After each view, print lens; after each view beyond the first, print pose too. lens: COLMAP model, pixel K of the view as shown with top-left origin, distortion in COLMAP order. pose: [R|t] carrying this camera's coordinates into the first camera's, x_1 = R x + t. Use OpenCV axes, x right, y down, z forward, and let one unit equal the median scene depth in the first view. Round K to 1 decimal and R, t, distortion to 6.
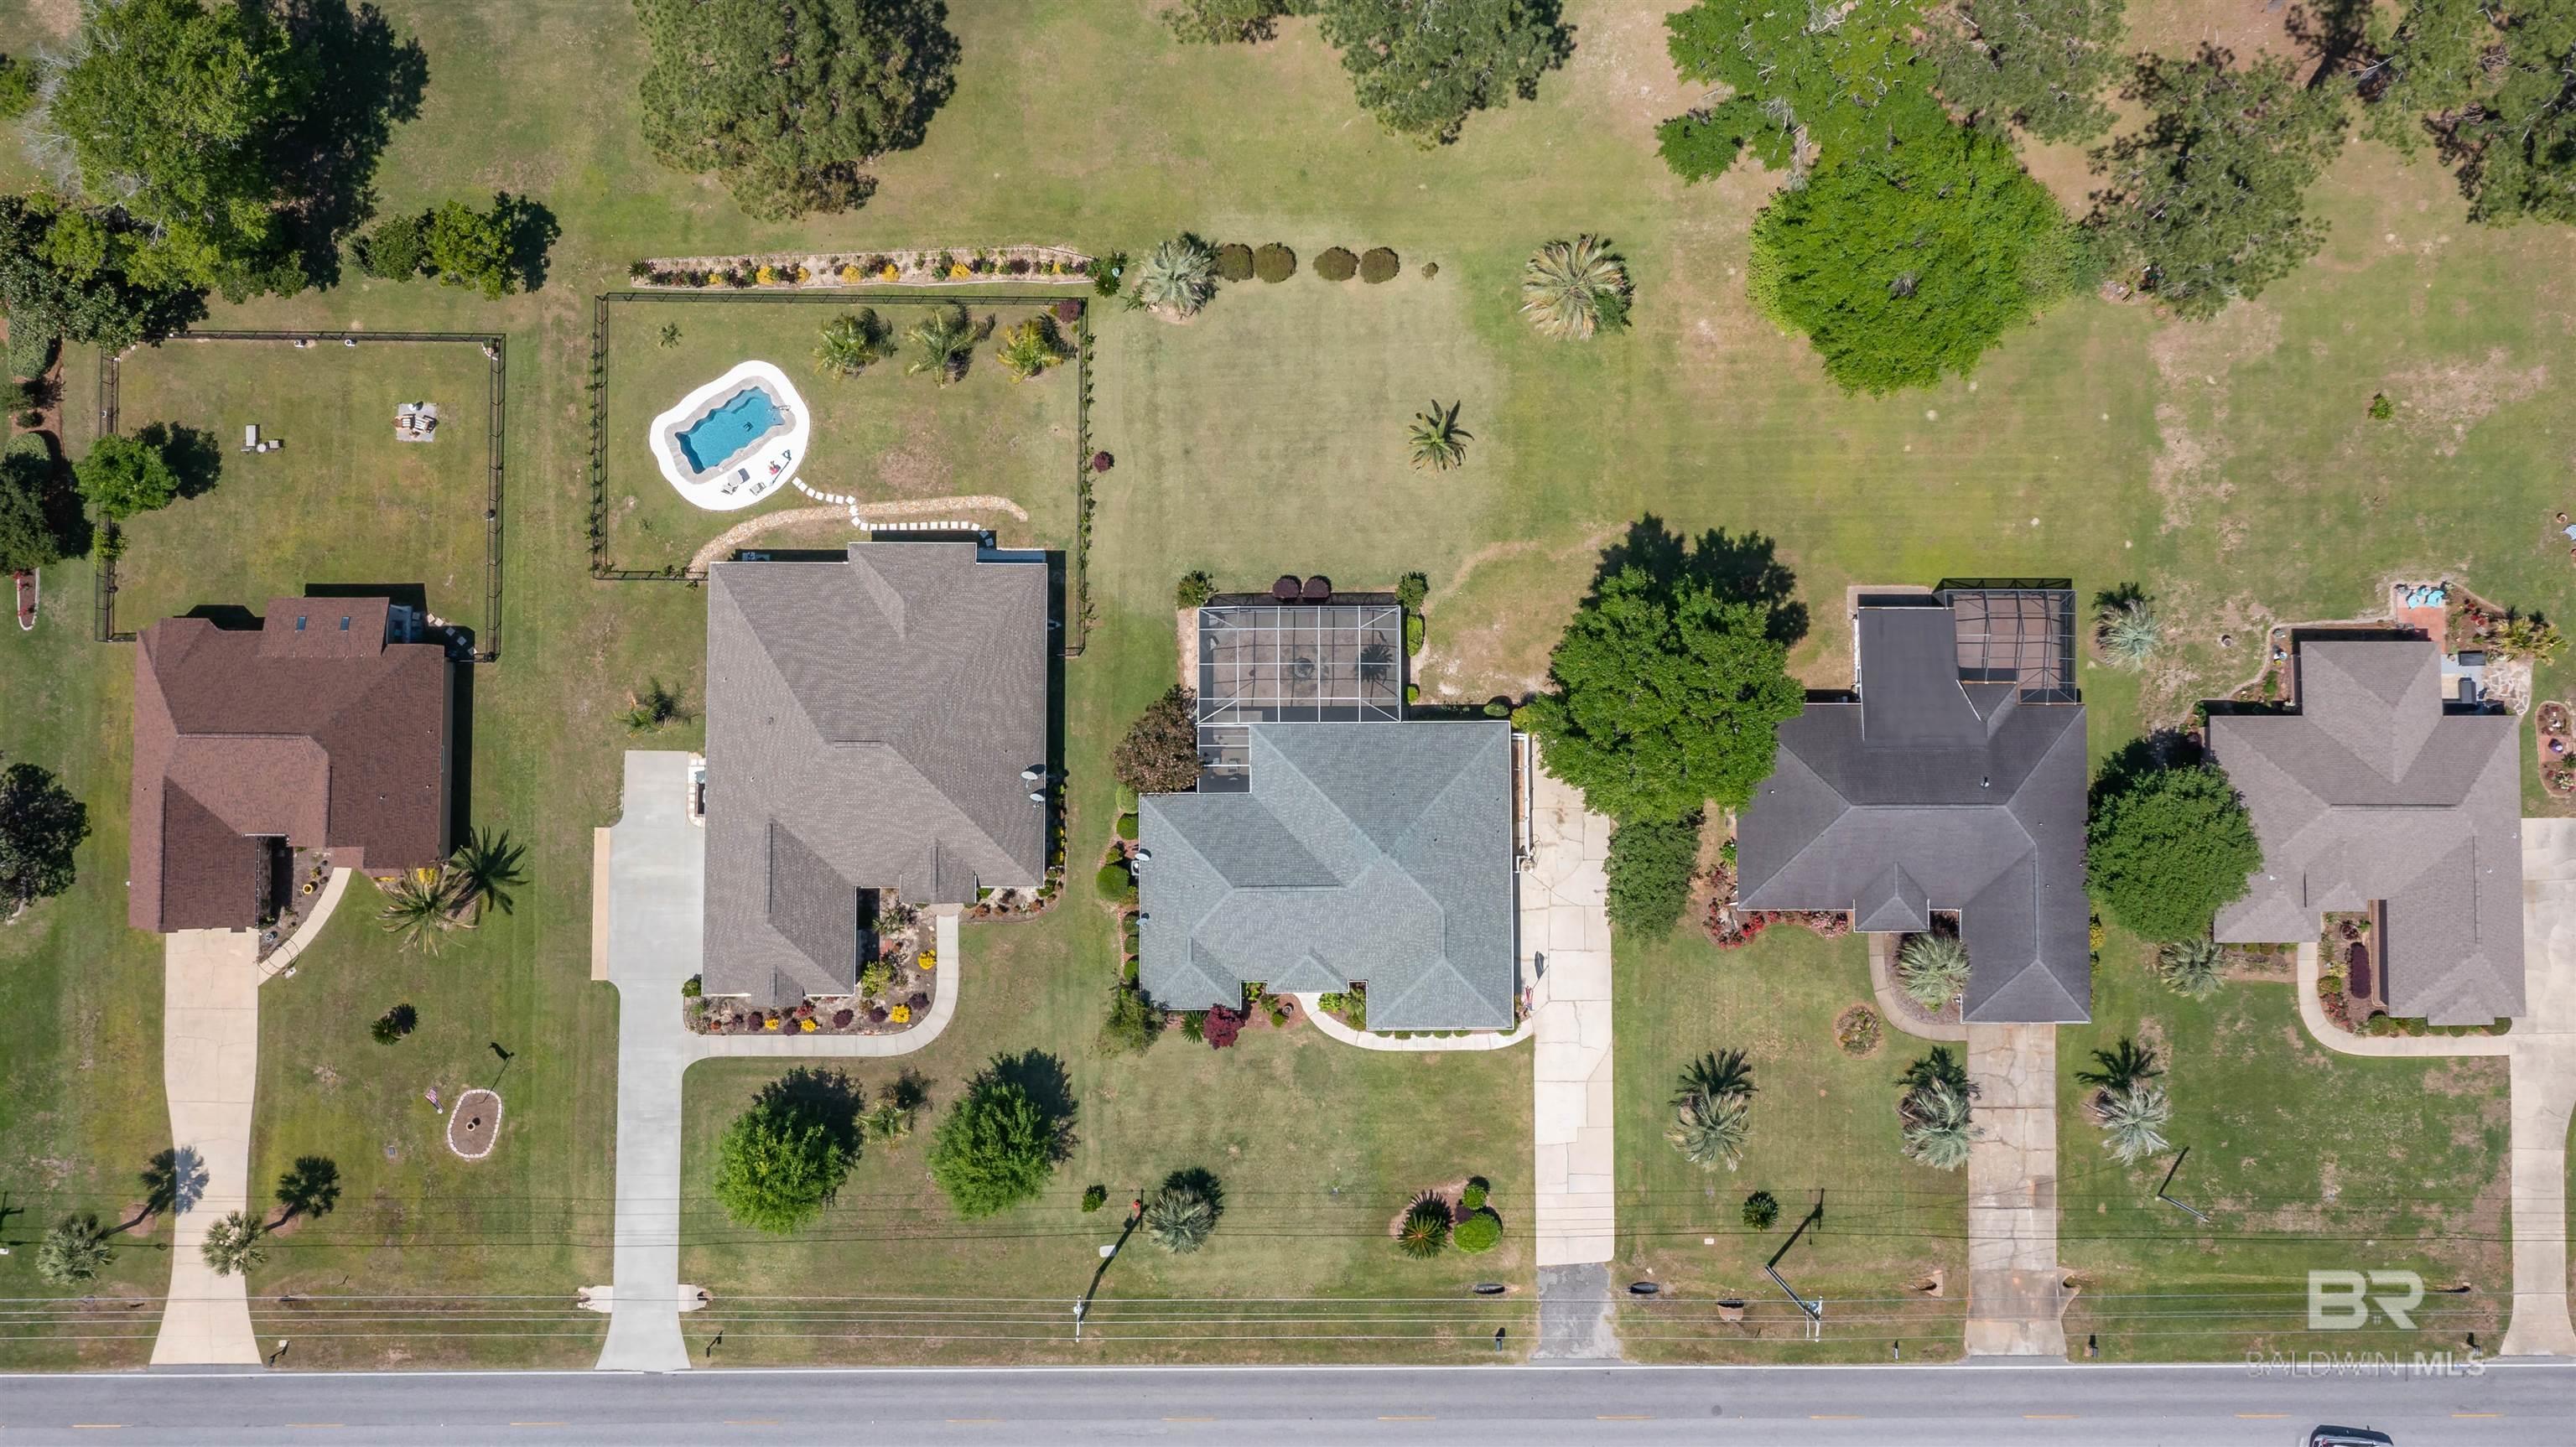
lens RADIAL K [[2117.4, 0, 1288.0], [0, 2117.4, 723.5], [0, 0, 1]] dist [-0.002072, 0.010387]
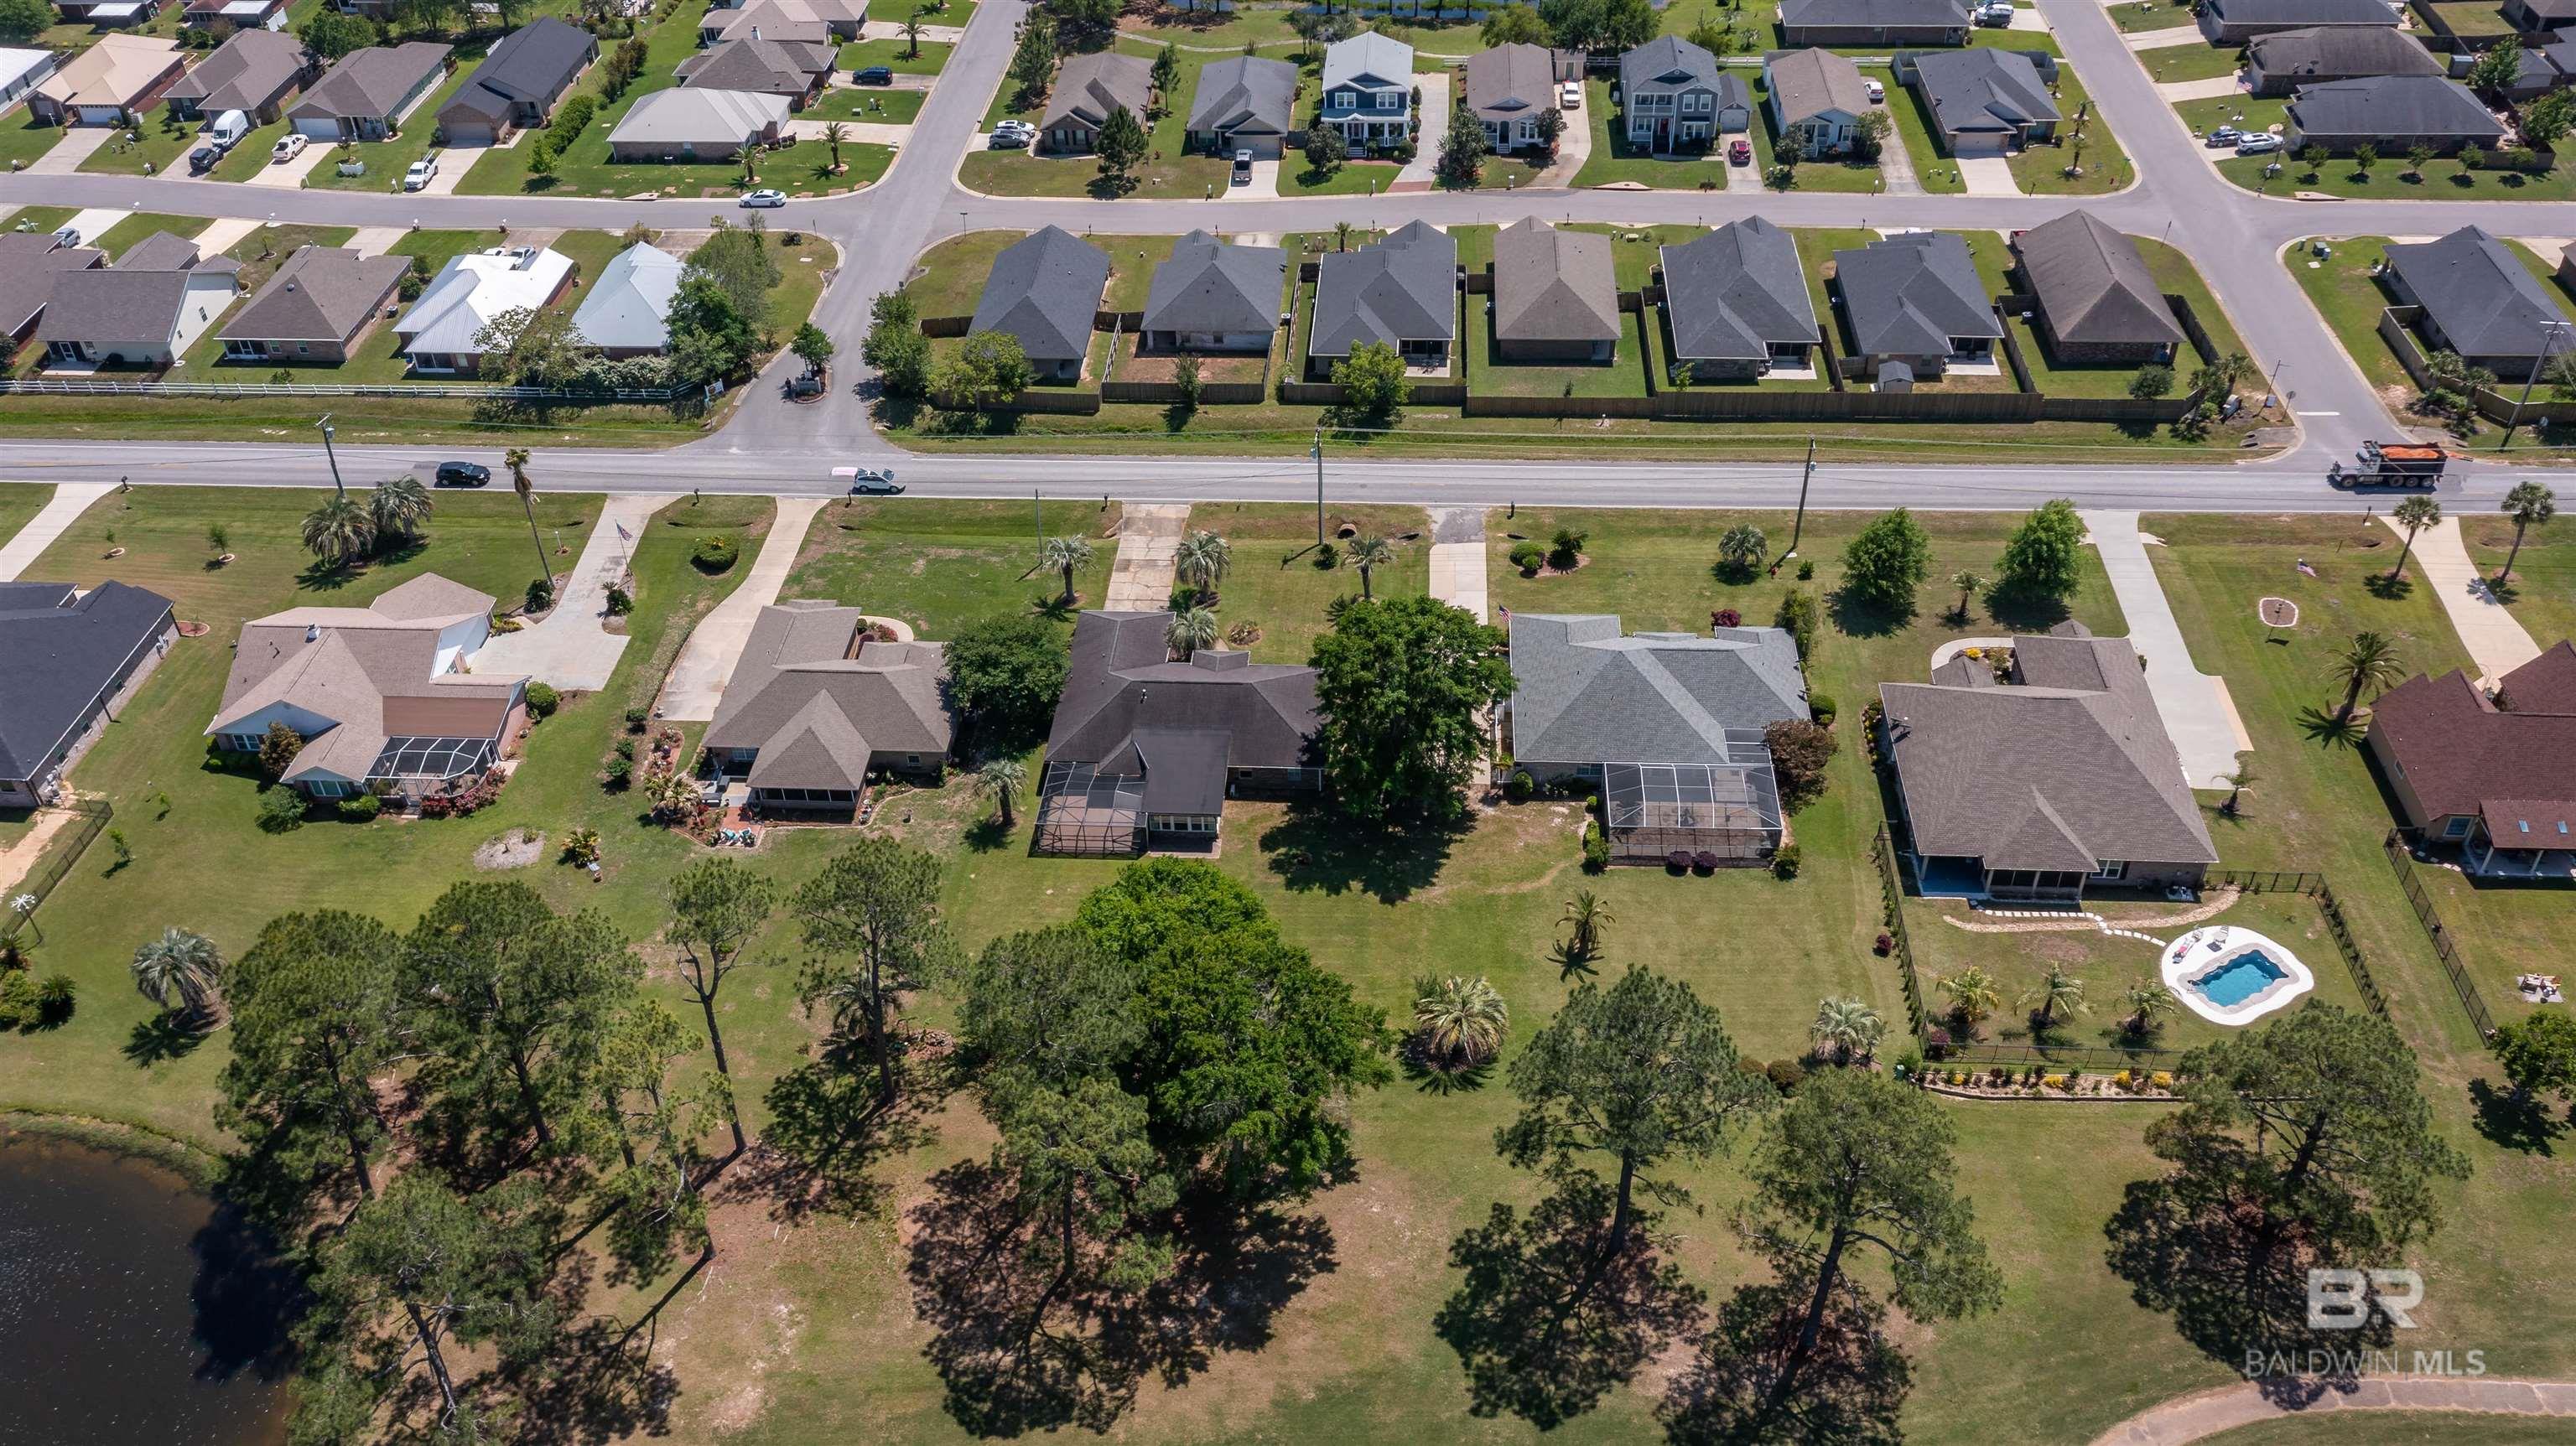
lens RADIAL K [[2117.3, 0, 1288.0], [0, 2117.3, 723.0], [0, 0, 1]] dist [-0.002072, 0.010387]
pose [[-0.997910, -0.031247, 0.056569, 0.165182], [0.064085, -0.591401, 0.803827, -0.968869], [0.008338, 0.805772, 0.592167, 0.252553]]
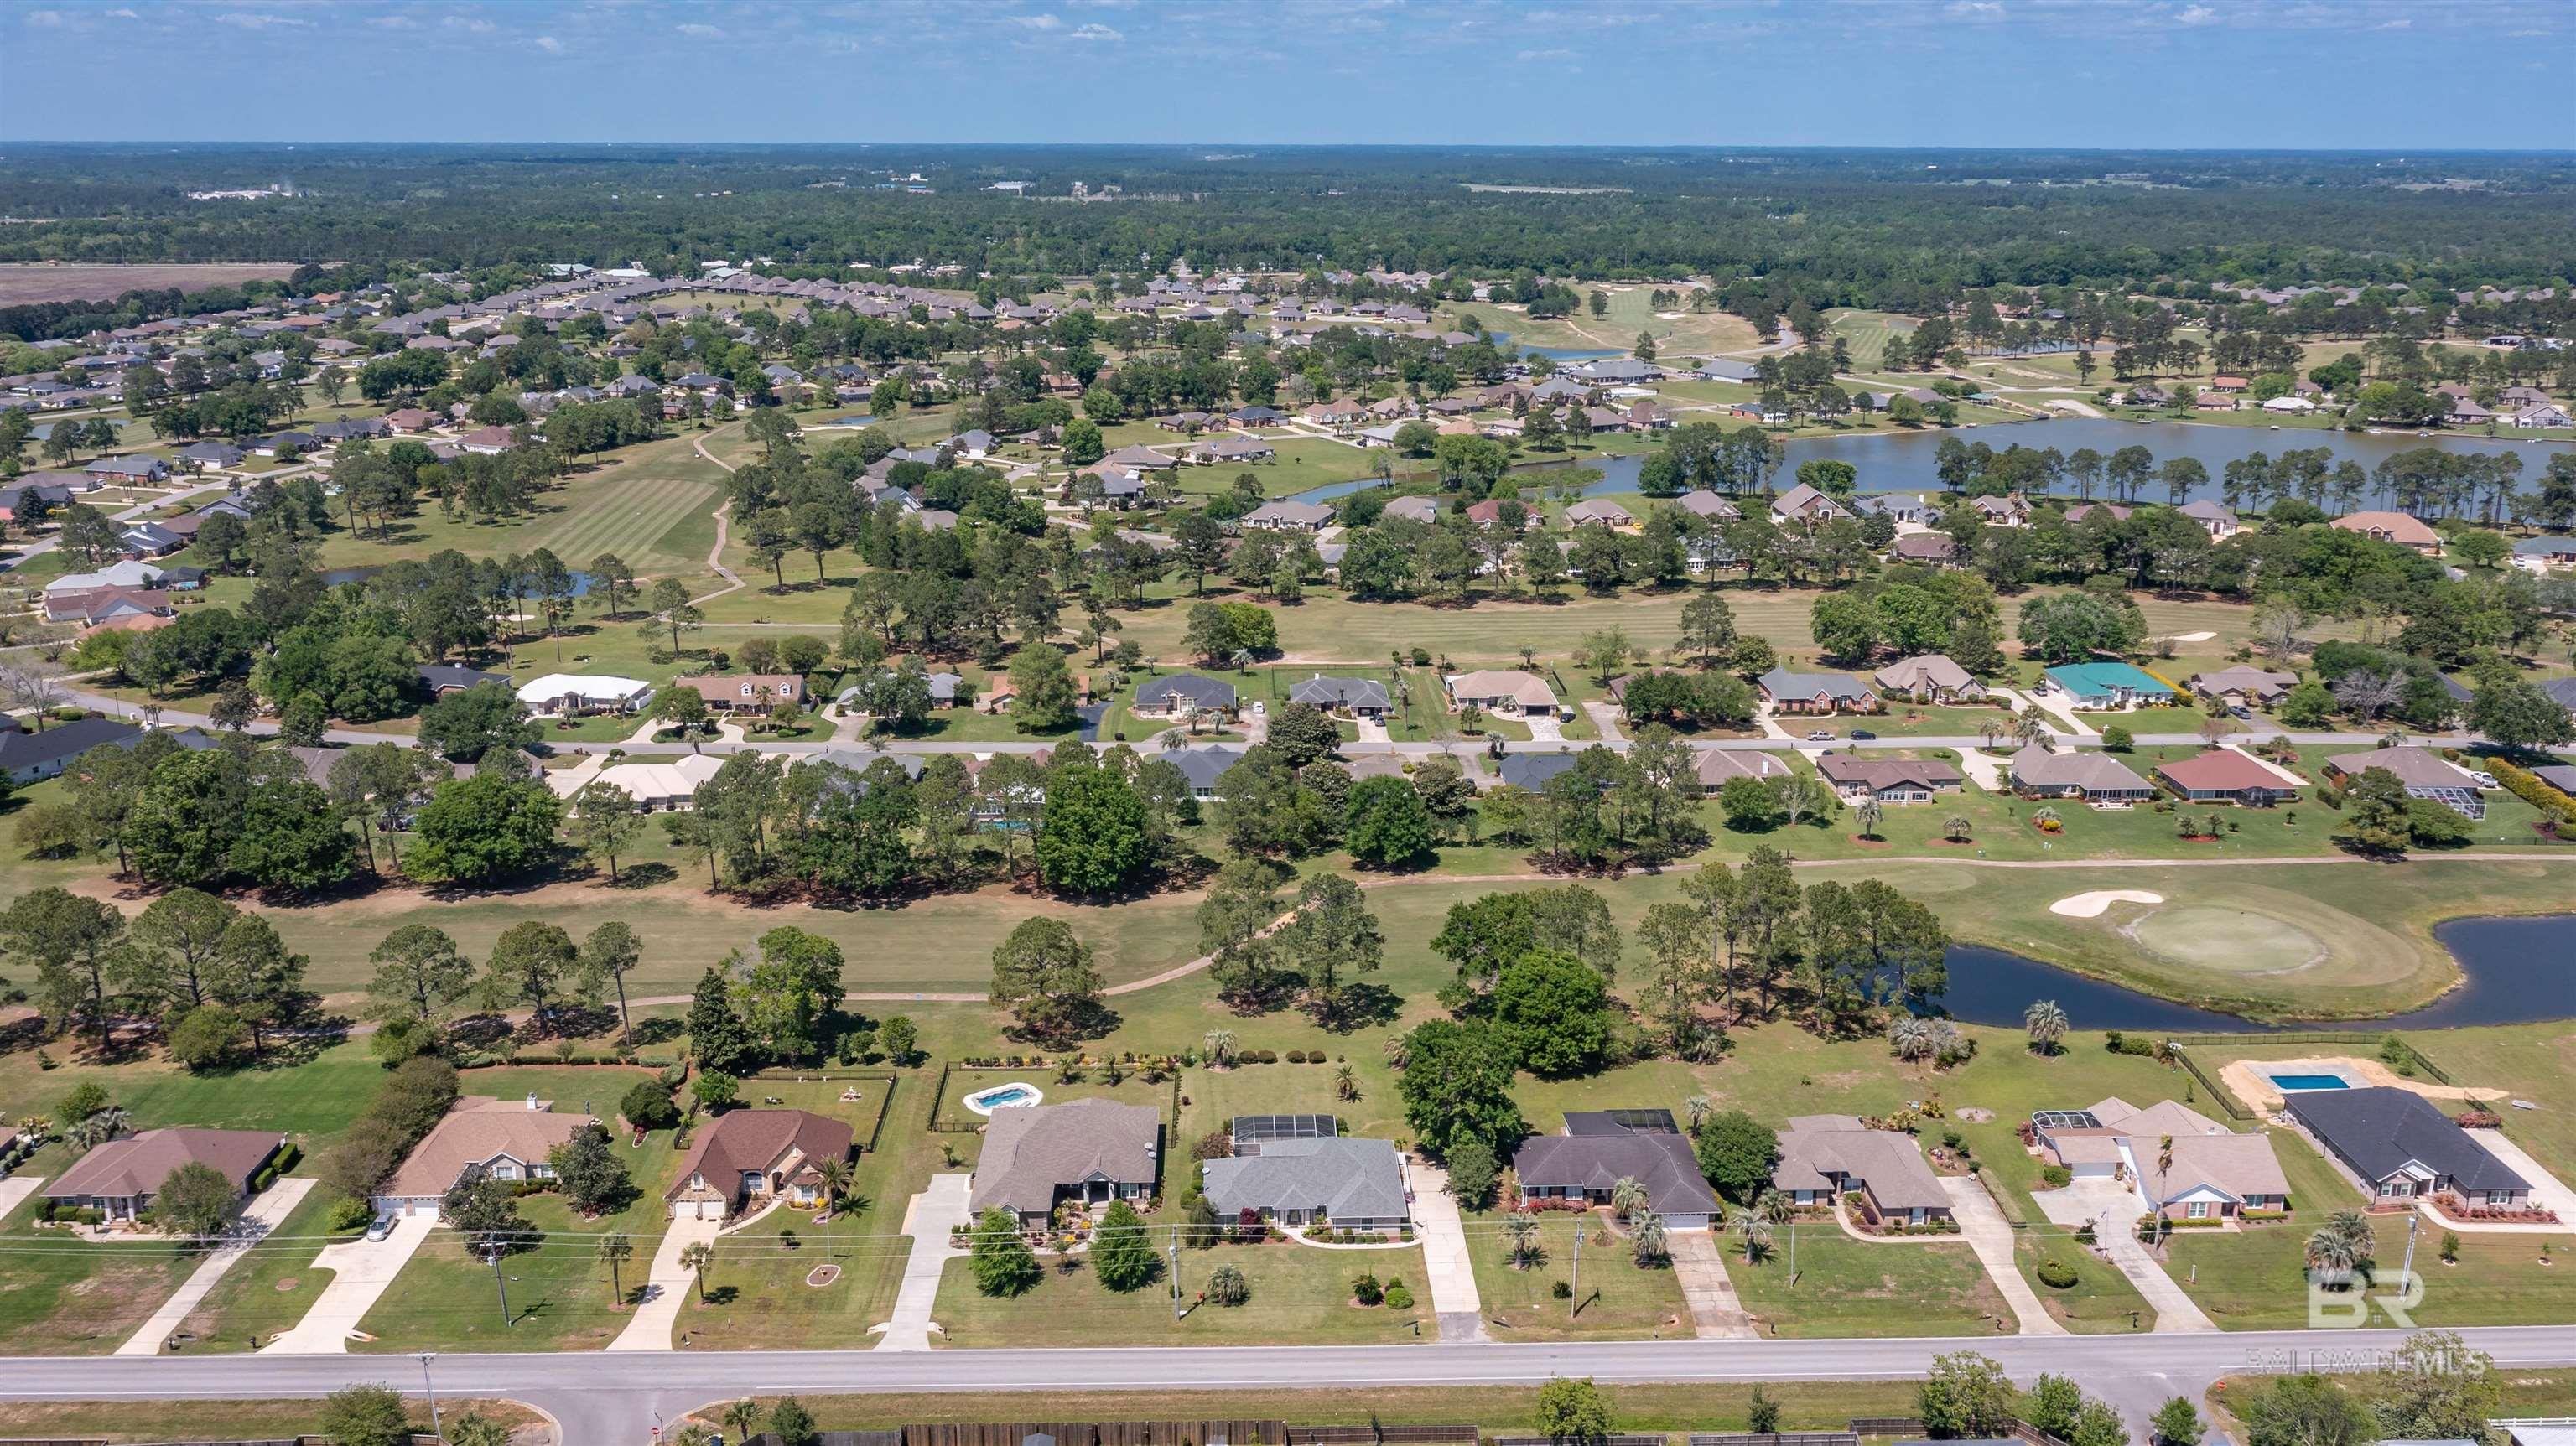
lens RADIAL K [[2133.3, 0, 1288.0], [0, 2133.3, 723.0], [0, 0, 1]] dist [-0.003978, 0.011037]
pose [[0.999417, -0.019032, 0.028362, -0.040313], [0.032855, 0.308683, -0.950598, 1.727562], [0.009337, 0.950975, 0.309128, 0.021798]]
